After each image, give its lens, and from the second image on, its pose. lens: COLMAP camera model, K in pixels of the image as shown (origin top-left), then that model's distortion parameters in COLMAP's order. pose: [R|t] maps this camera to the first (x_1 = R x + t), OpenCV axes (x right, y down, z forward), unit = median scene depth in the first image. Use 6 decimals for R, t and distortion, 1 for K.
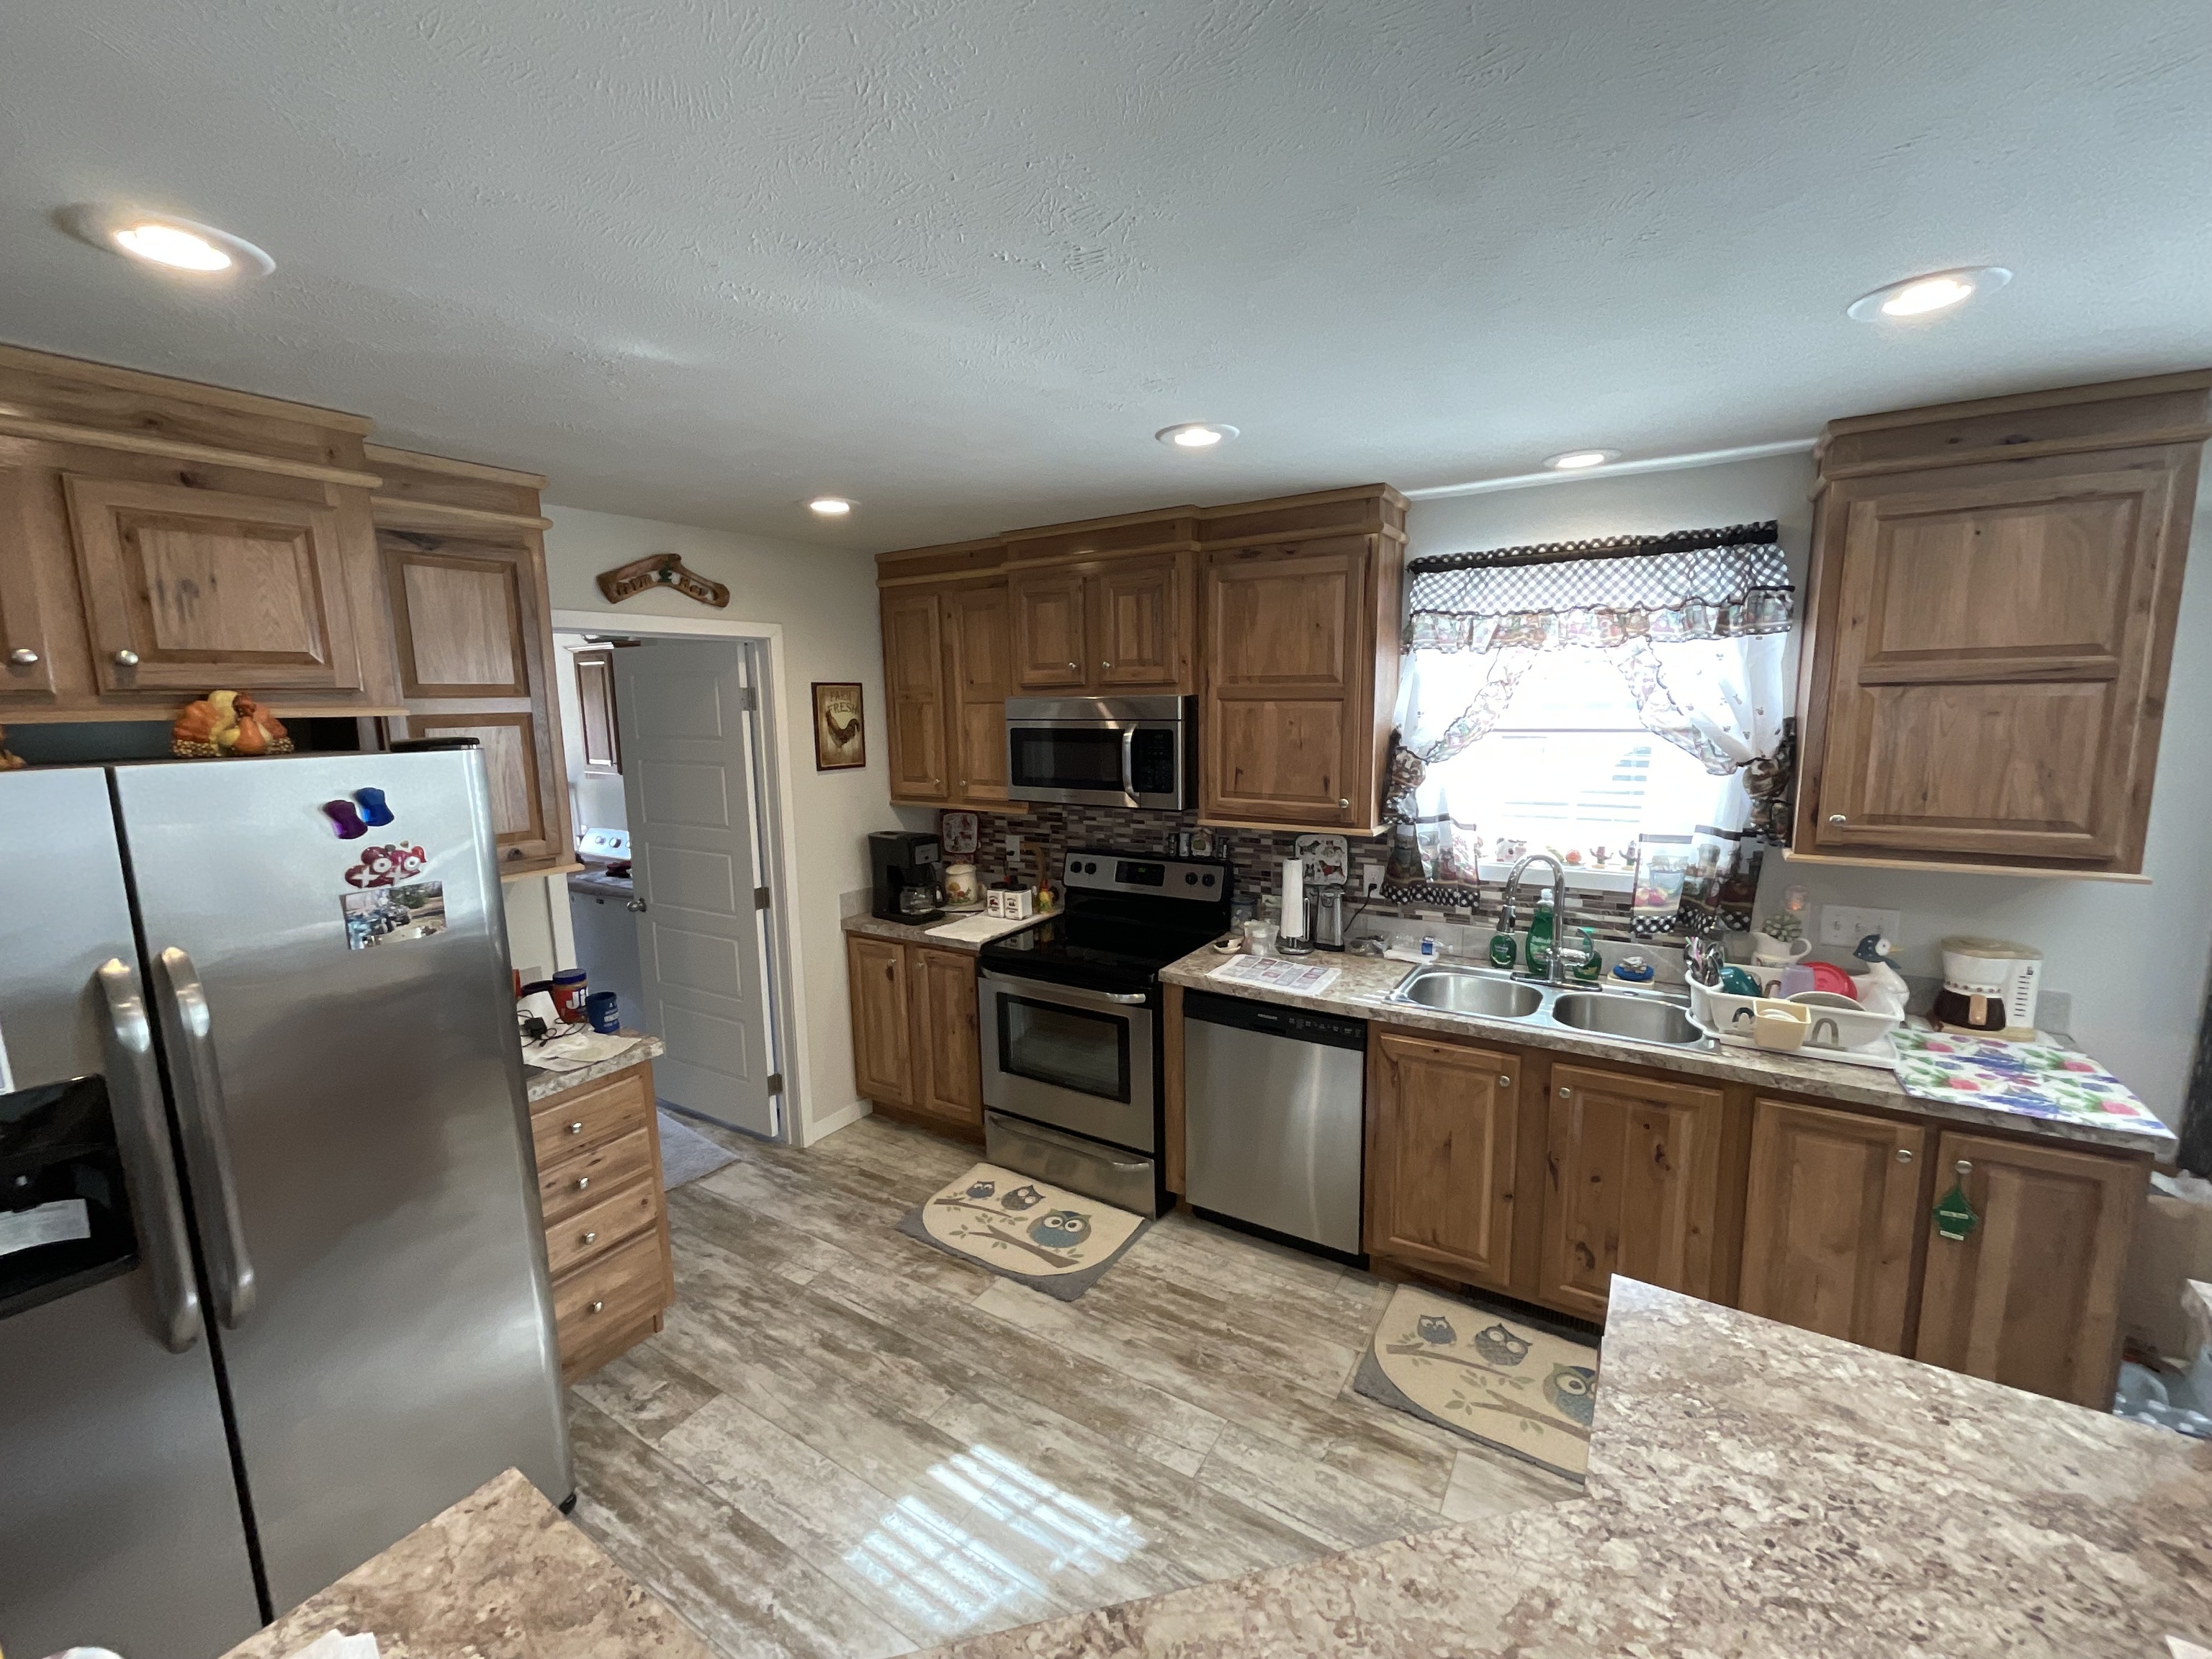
lens RADIAL K [[904.4, 0, 1107.8], [0, 904.4, 829.2], [0, 0, 1]] dist [-0.026088, 0.023458]
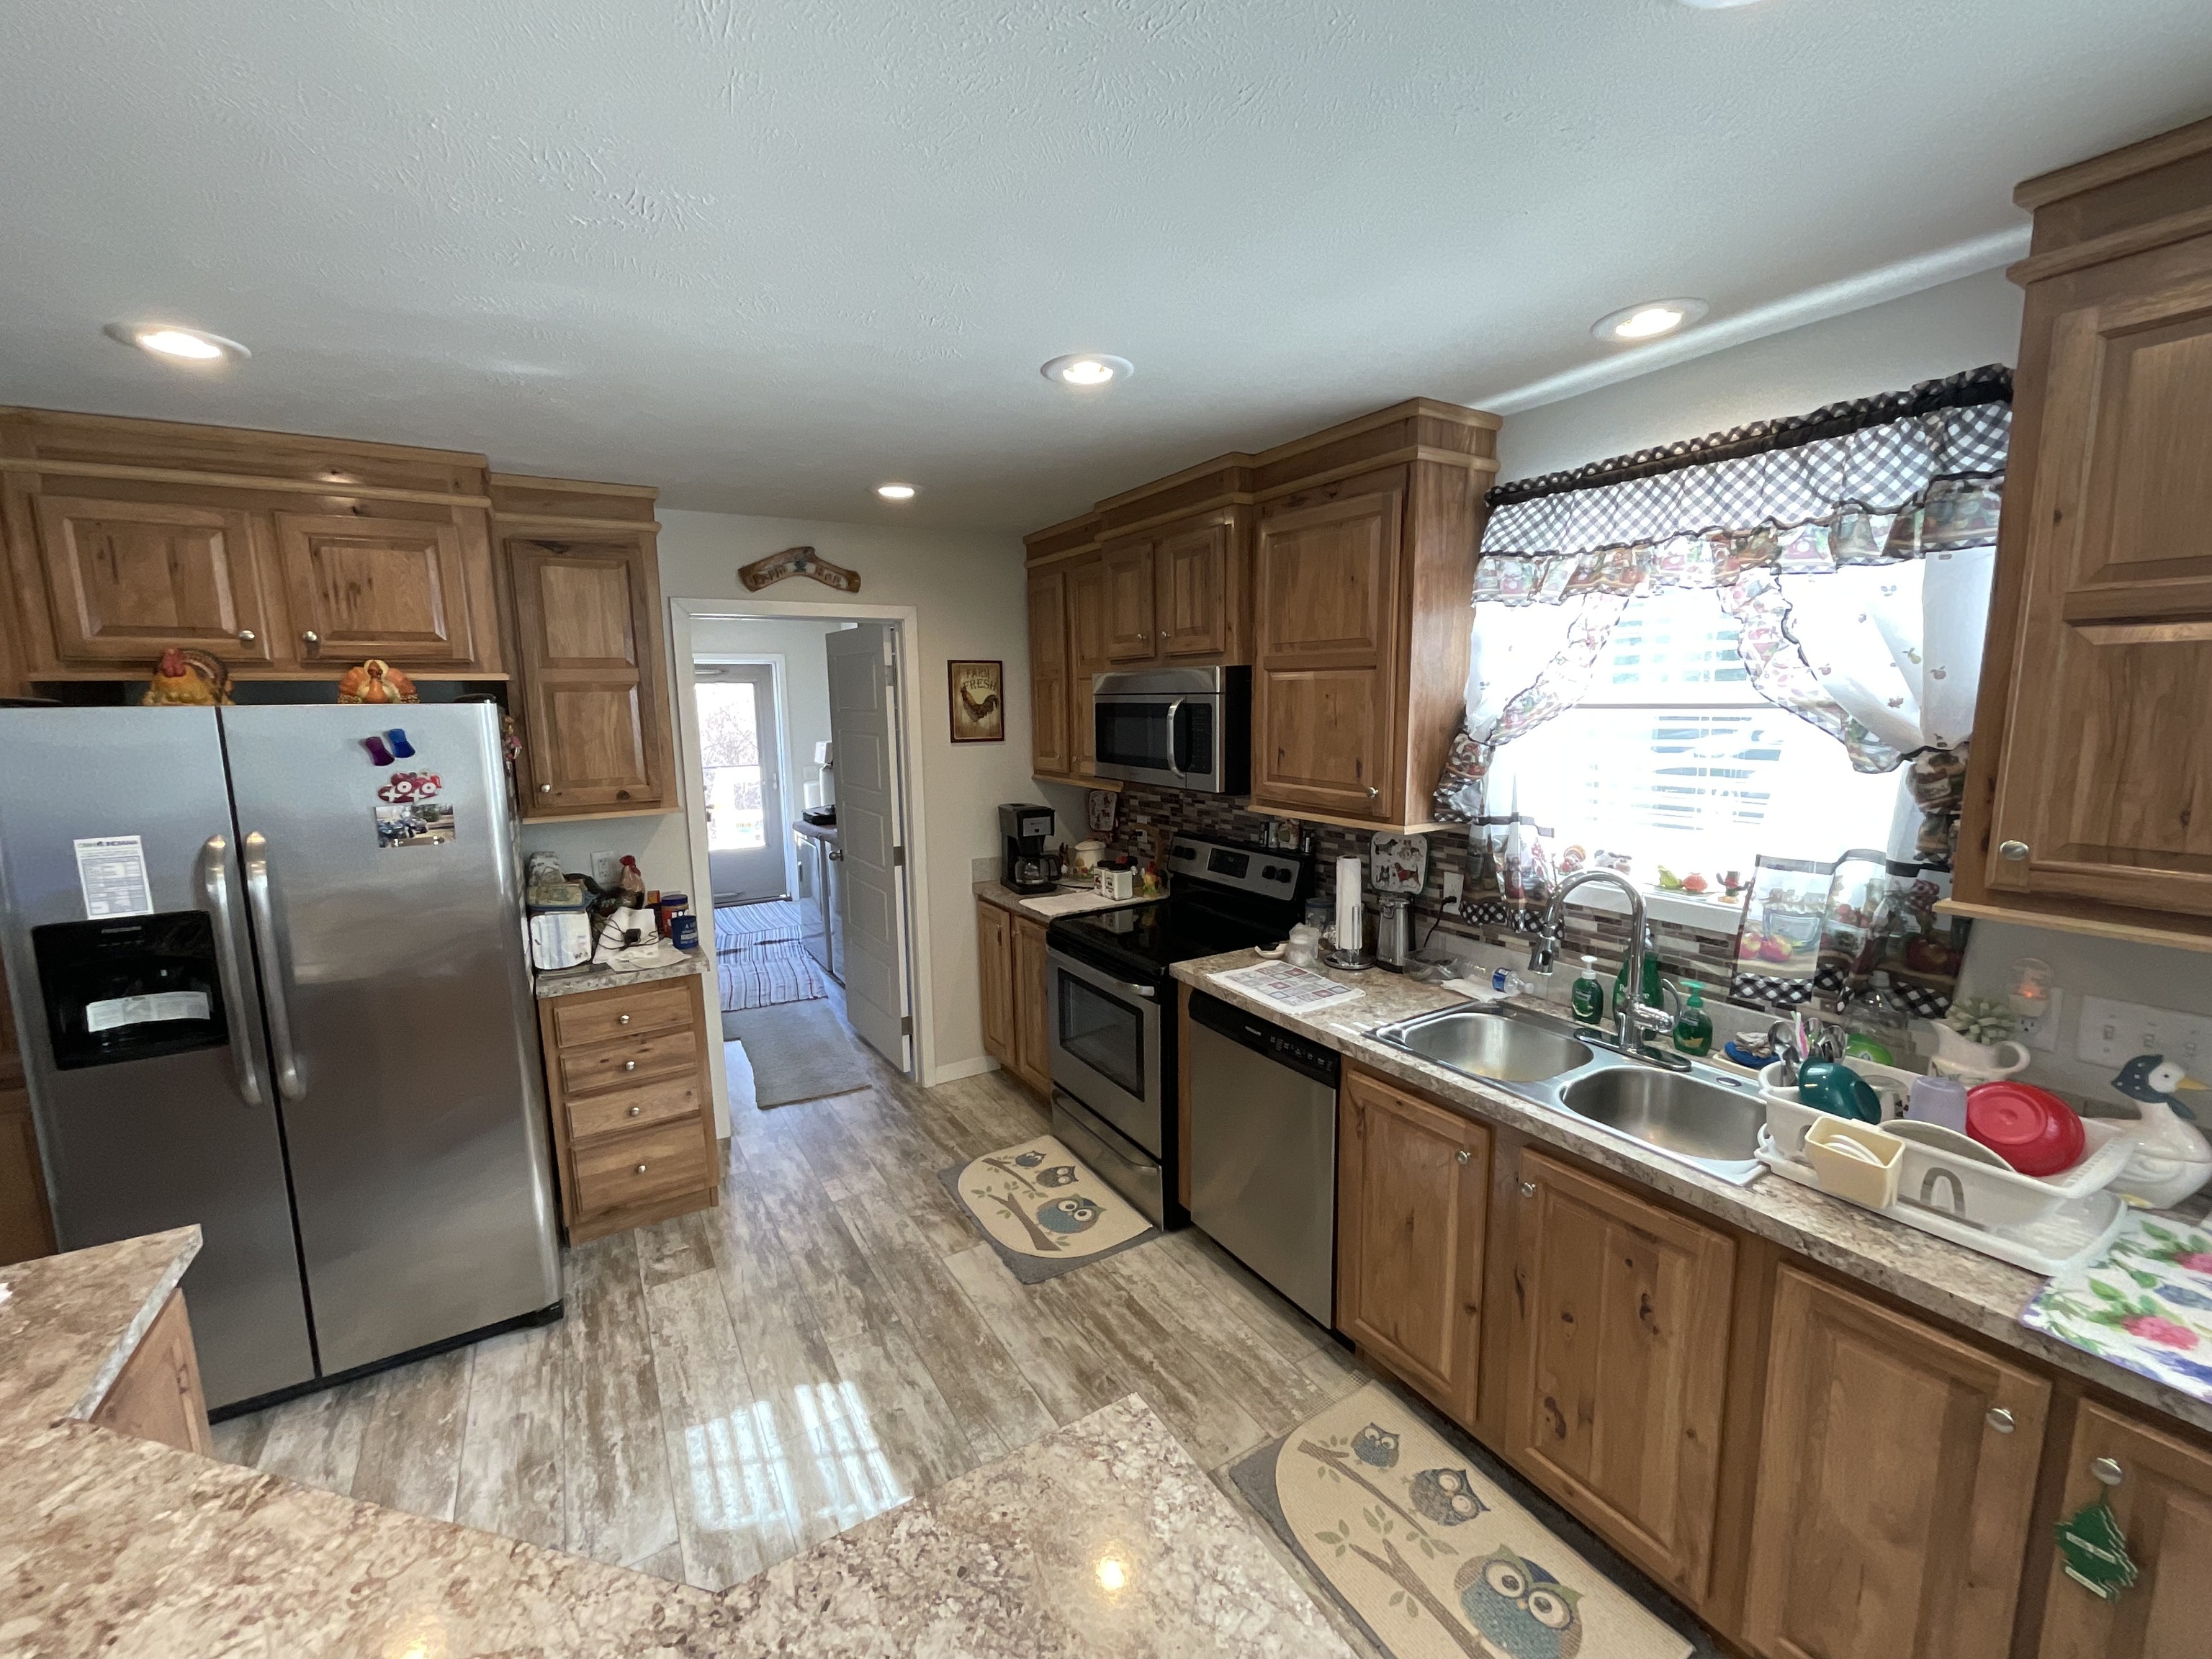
lens RADIAL K [[902.2, 0, 1106.0], [0, 902.2, 829.5], [0, 0, 1]] dist [-0.008909, 0.007715]
pose [[0.895825, 0.069211, -0.438984, 0.443665], [-0.065578, 0.997572, 0.023454, 0.001928], [0.439541, 0.007777, 0.898189, 0.156836]]
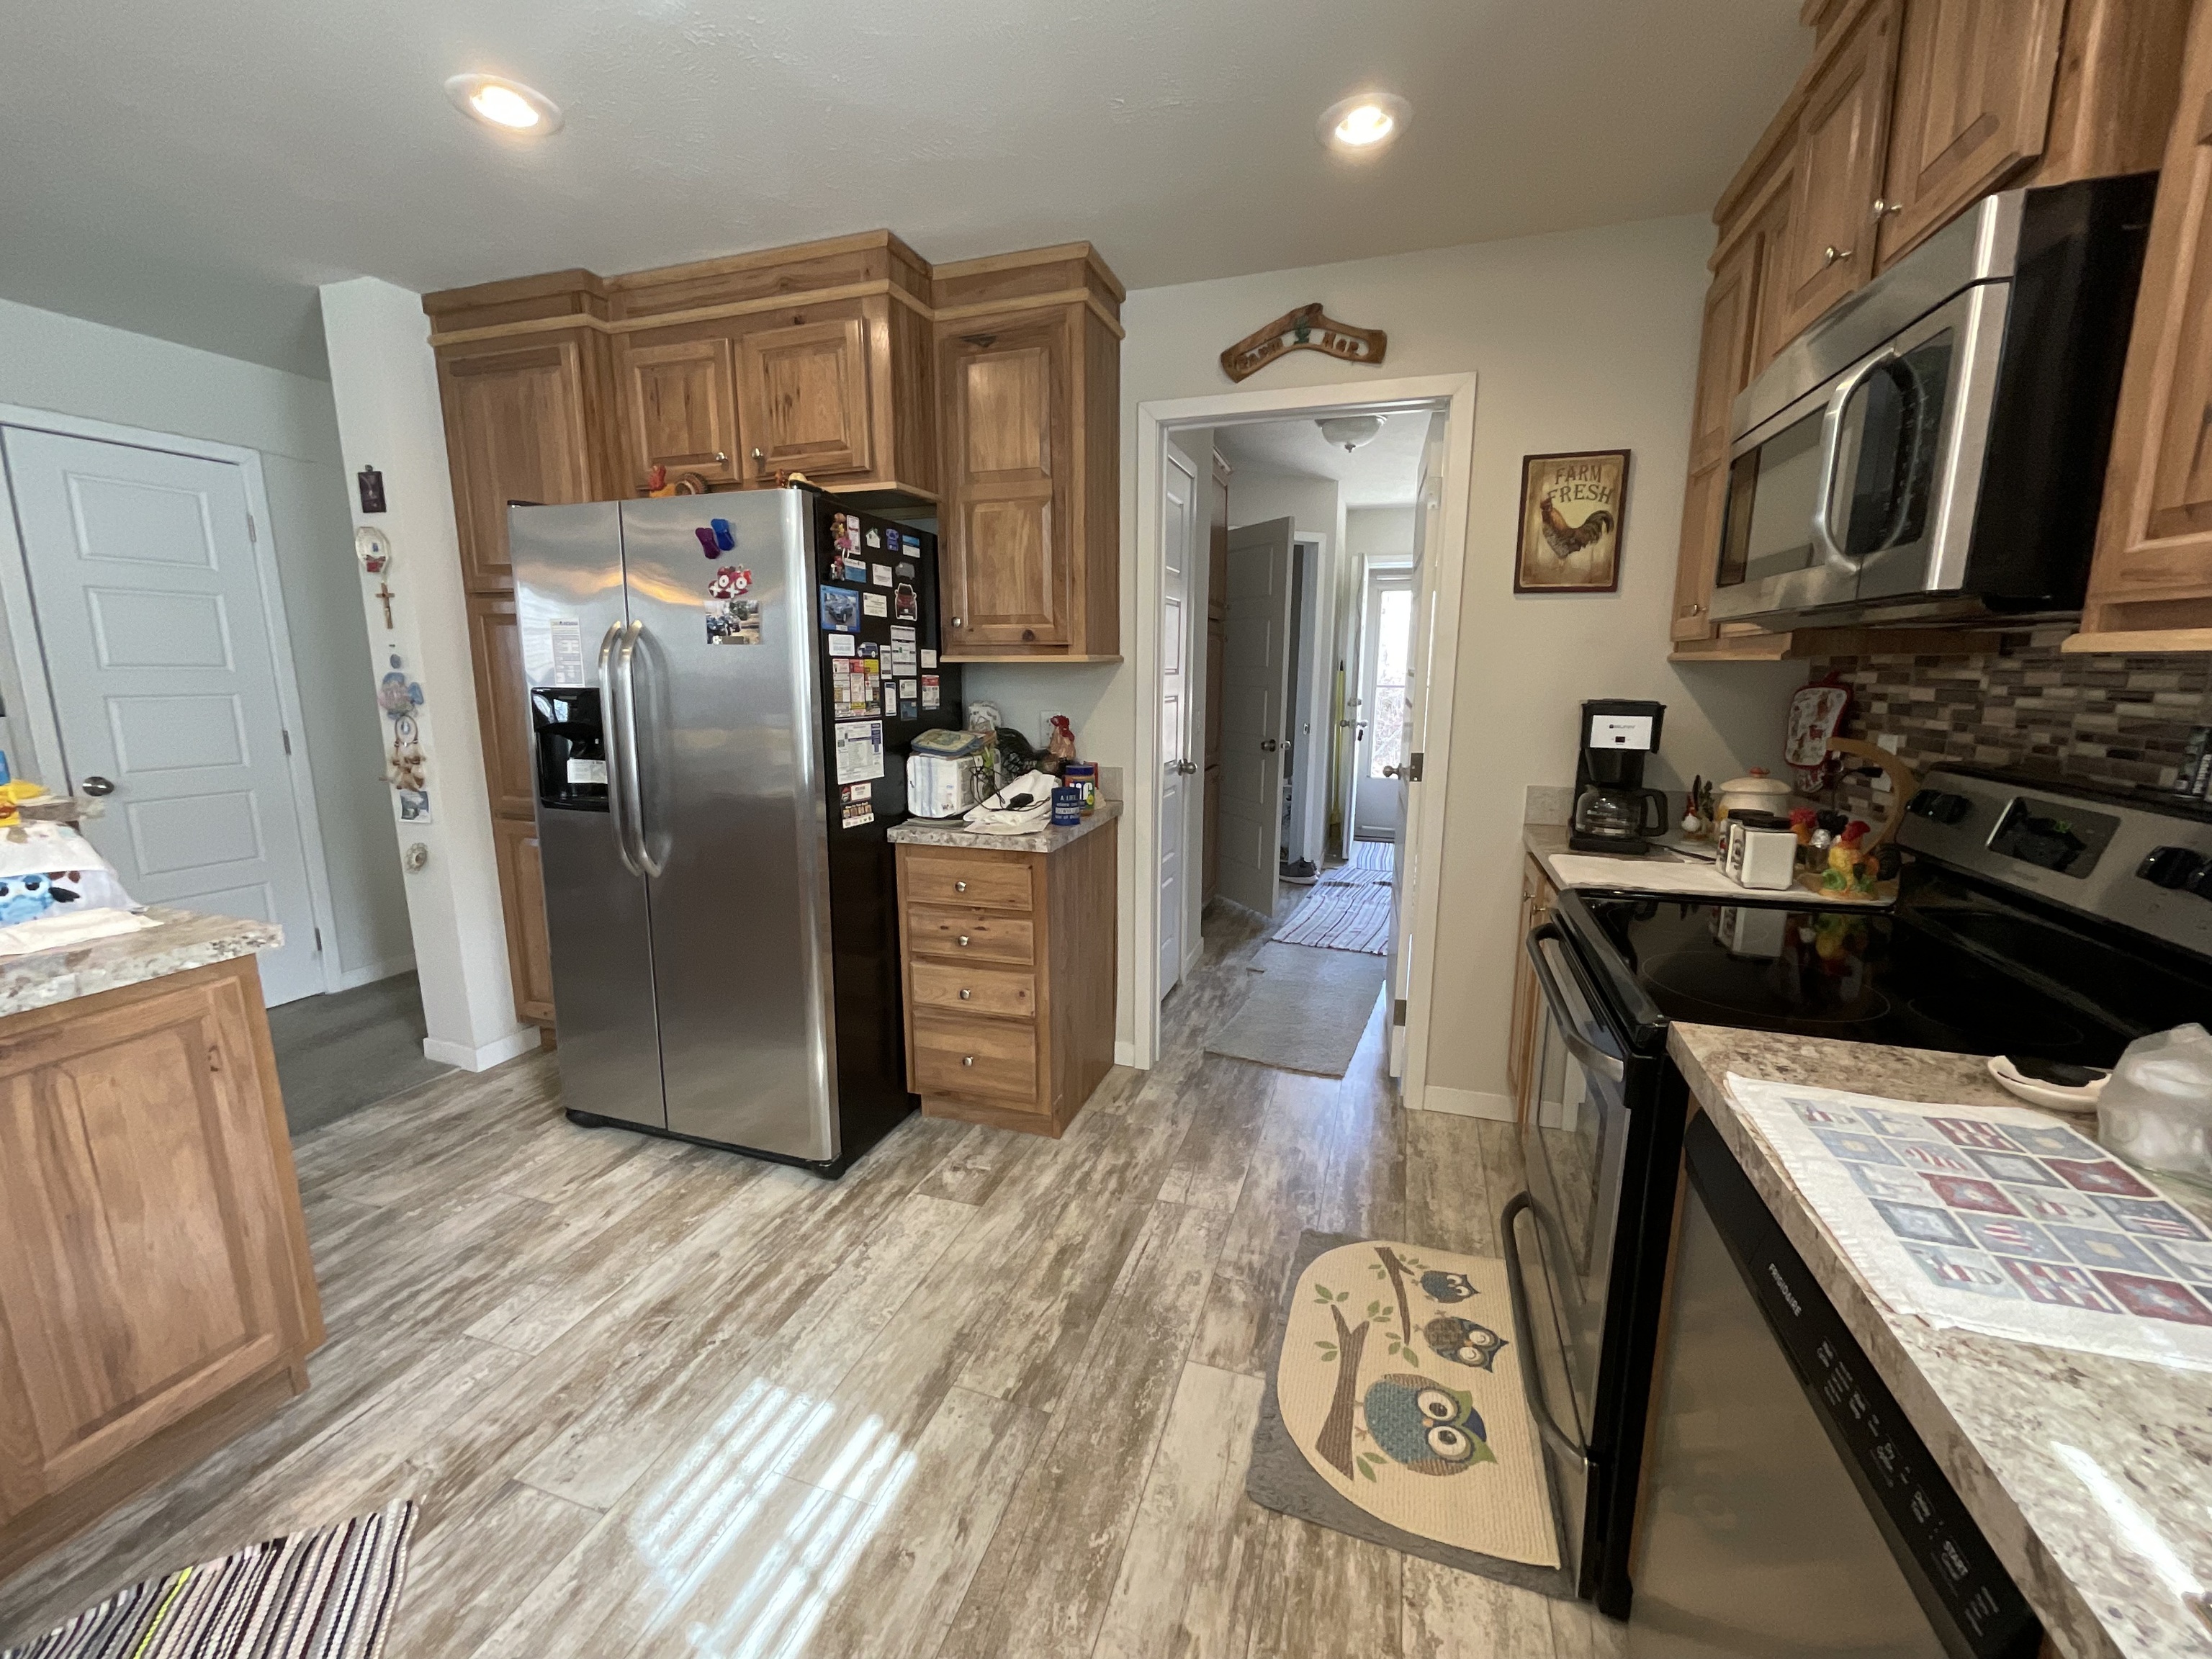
lens RADIAL K [[904.4, 0, 1107.8], [0, 904.4, 829.2], [0, 0, 1]] dist [-0.026088, 0.023458]
pose [[0.238273, 0.193738, -0.951678, 0.383466], [-0.147803, 0.975721, 0.161627, 0.059911], [0.959886, 0.102150, 0.261123, 0.754880]]
